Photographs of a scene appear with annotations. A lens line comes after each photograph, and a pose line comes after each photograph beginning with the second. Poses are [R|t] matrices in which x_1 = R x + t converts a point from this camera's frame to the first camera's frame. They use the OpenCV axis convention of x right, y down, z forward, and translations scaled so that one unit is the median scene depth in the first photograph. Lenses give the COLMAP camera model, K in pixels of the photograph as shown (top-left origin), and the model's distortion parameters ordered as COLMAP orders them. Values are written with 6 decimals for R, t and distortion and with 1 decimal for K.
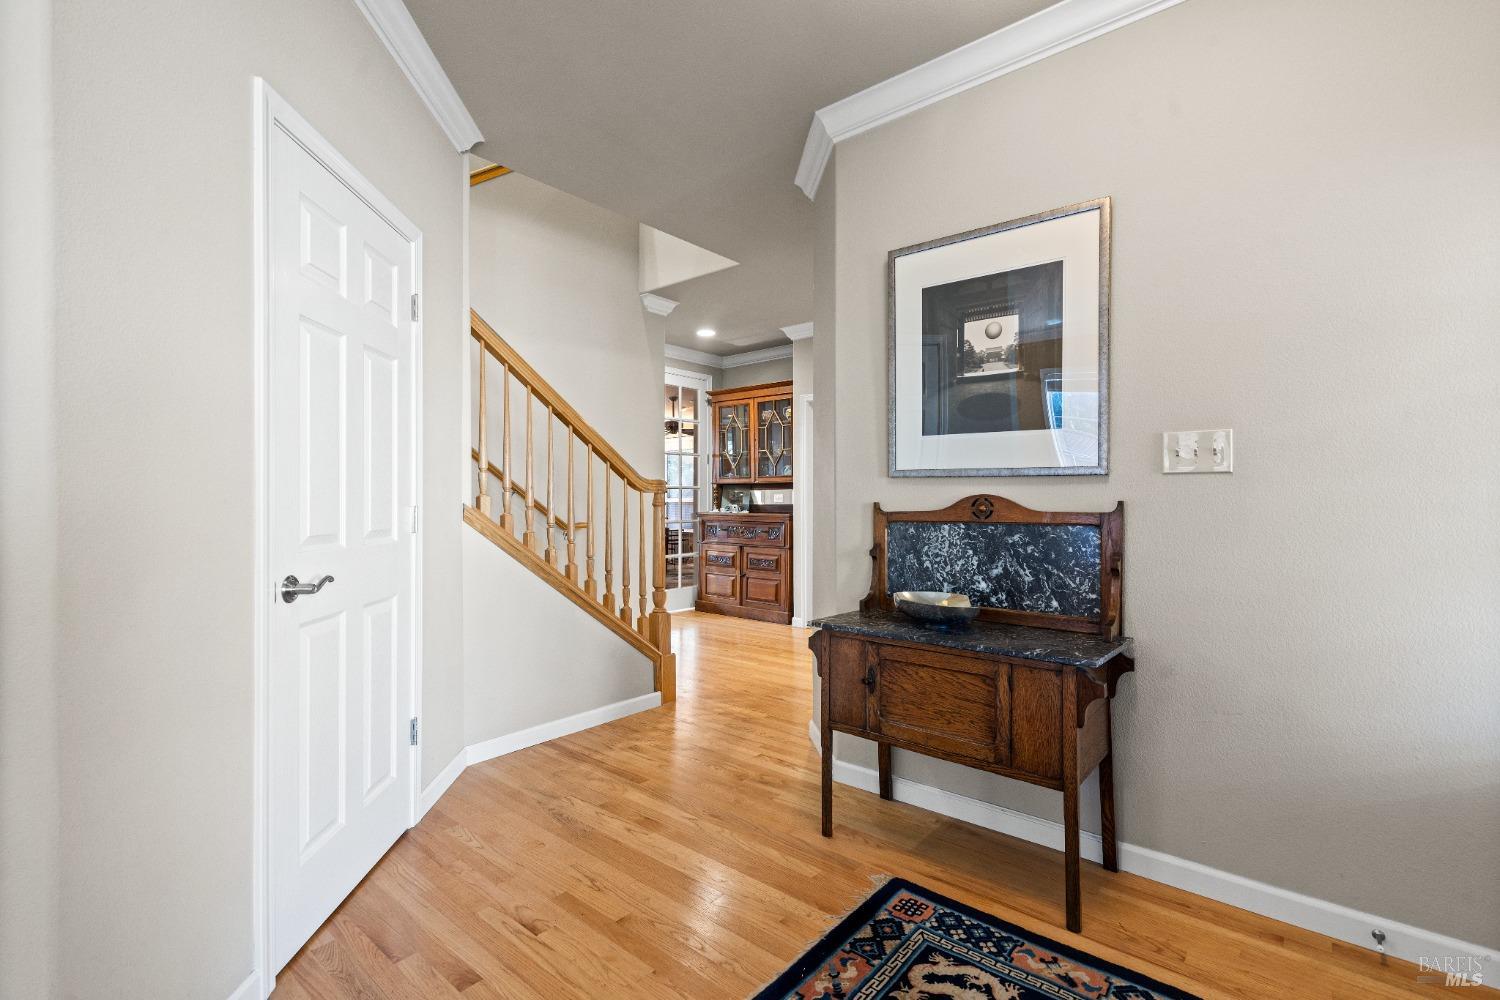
lens RADIAL K [[676.8, 0, 748.7], [0, 676.8, 500.3], [0, 0, 1]] dist [0.003329, -0.000508]
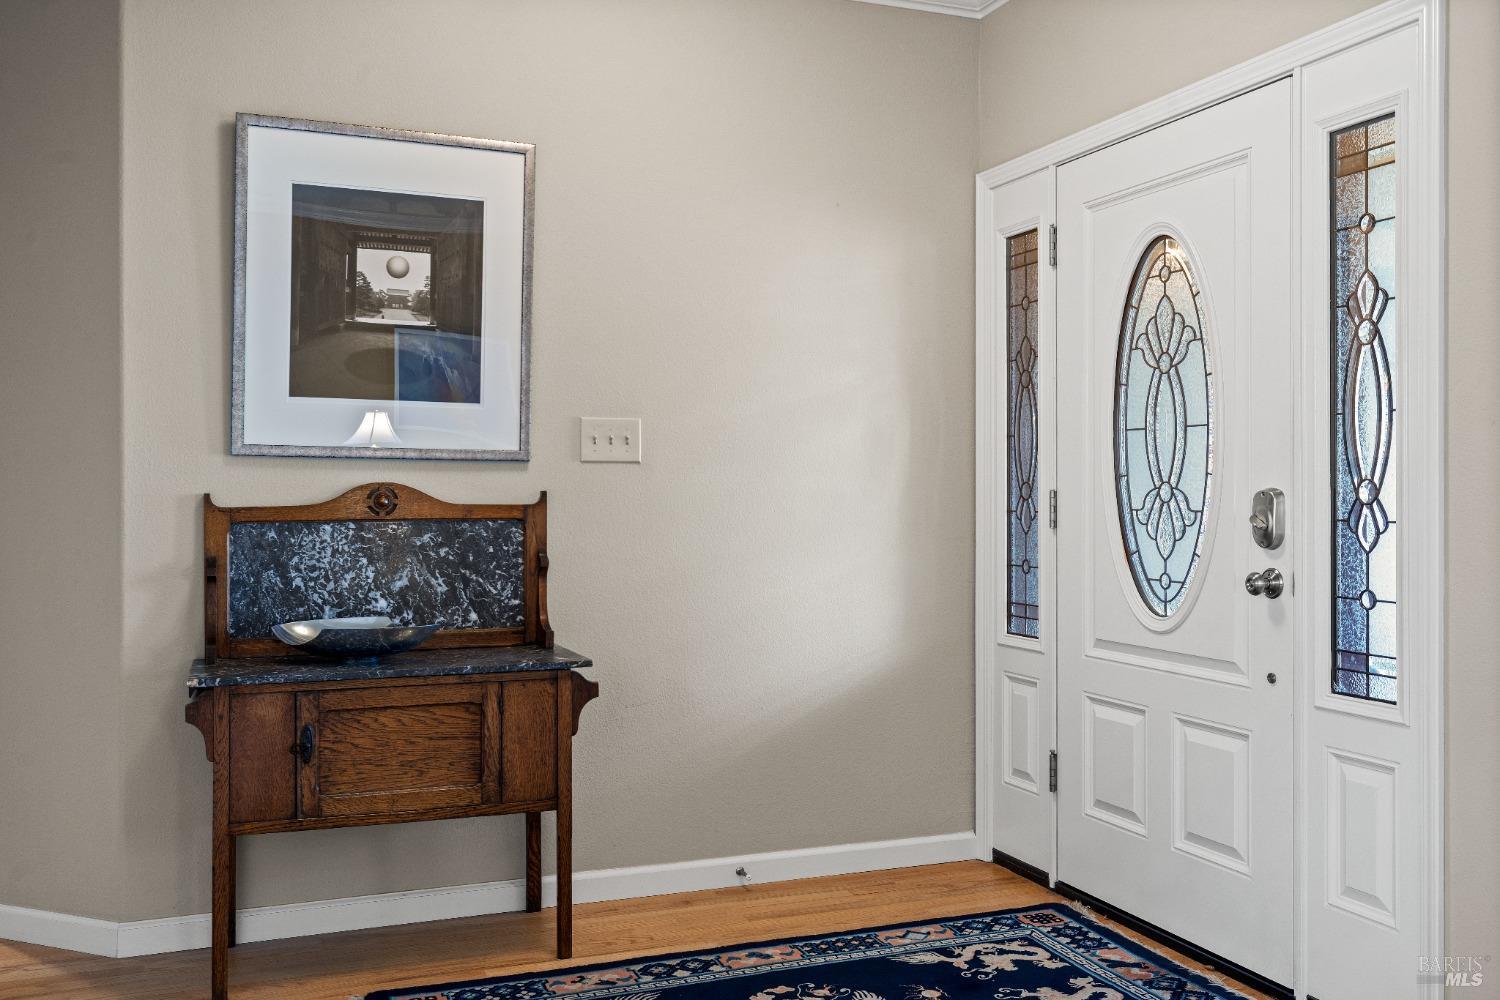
lens RADIAL K [[1371.4, 0, 755.2], [0, 1371.4, 497.7], [0, 0, 1]] dist [0.007042, 0.003974]
pose [[0.470666, -0.003397, 0.882305, -0.840453], [-0.000051, 0.999992, 0.003877, 0.002297], [-0.882311, -0.001870, 0.470662, -0.083170]]
